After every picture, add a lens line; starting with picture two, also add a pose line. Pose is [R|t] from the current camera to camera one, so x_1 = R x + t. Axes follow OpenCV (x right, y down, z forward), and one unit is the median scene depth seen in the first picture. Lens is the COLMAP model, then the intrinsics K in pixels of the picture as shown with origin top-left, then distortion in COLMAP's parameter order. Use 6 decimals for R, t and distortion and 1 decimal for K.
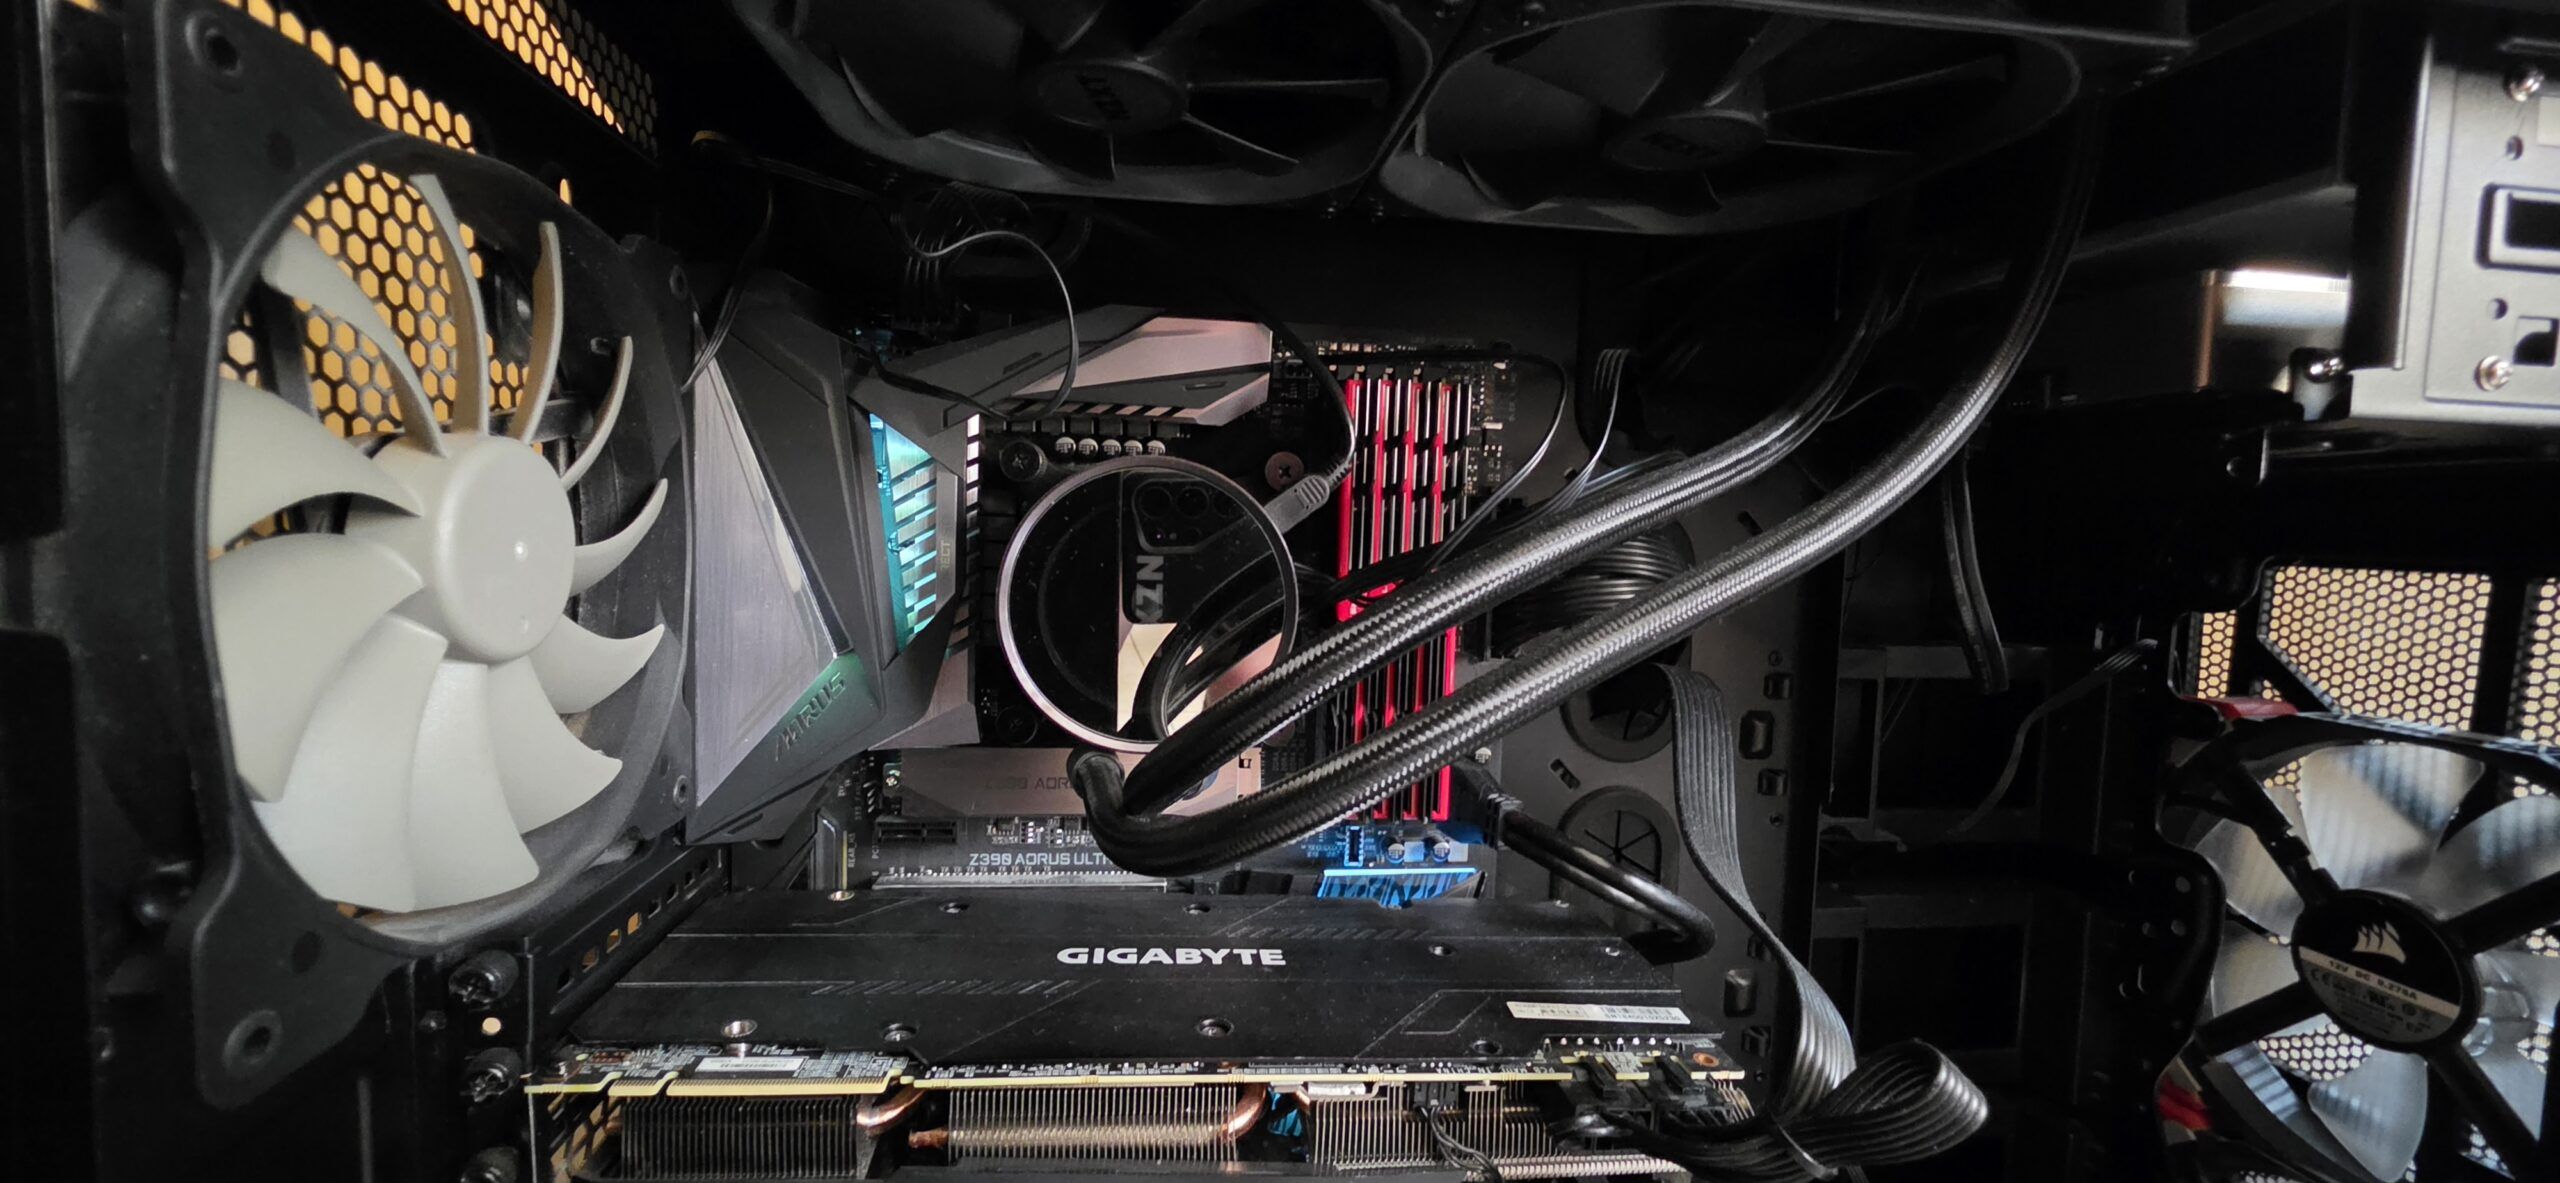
lens RADIAL K [[1028.7, 0, 1255.6], [0, 1028.7, 570.3], [0, 0, 1]] dist [-0.001509, -0.000079]
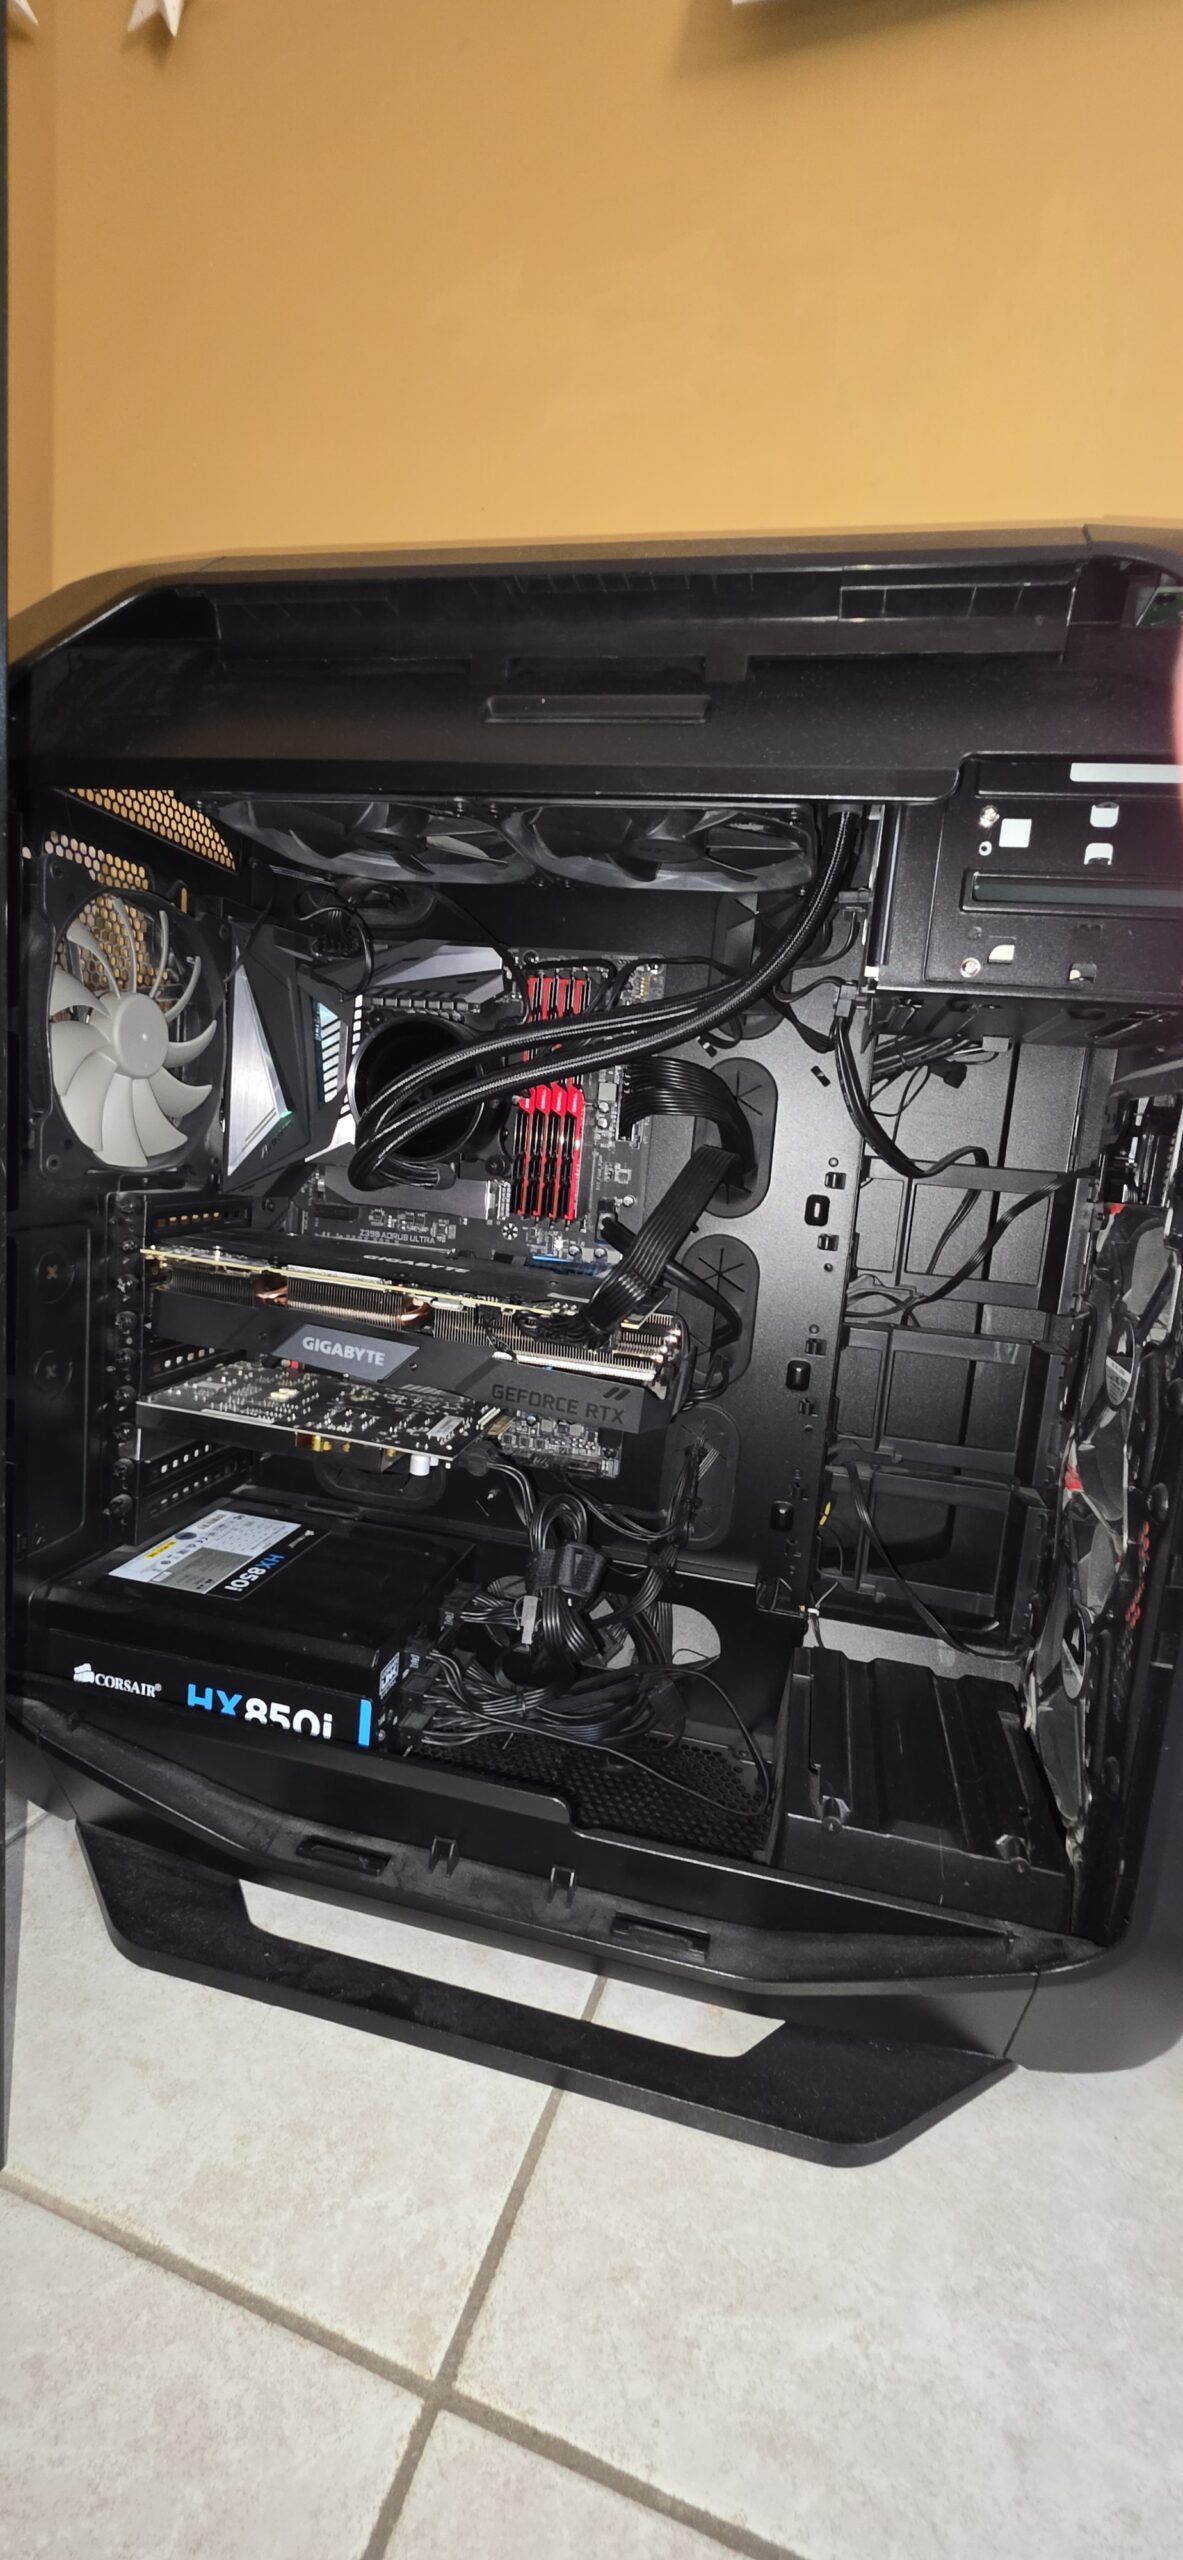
lens RADIAL K [[1028.7, 0, 570.2], [0, 1028.7, 1258.3], [0, 0, 1]] dist [-0.001509, -0.000079]
pose [[0.929313, 0.093005, -0.357389, 1.052908], [-0.073065, 0.994942, 0.068928, 0.227643], [0.361992, -0.037943, 0.931409, -0.884131]]
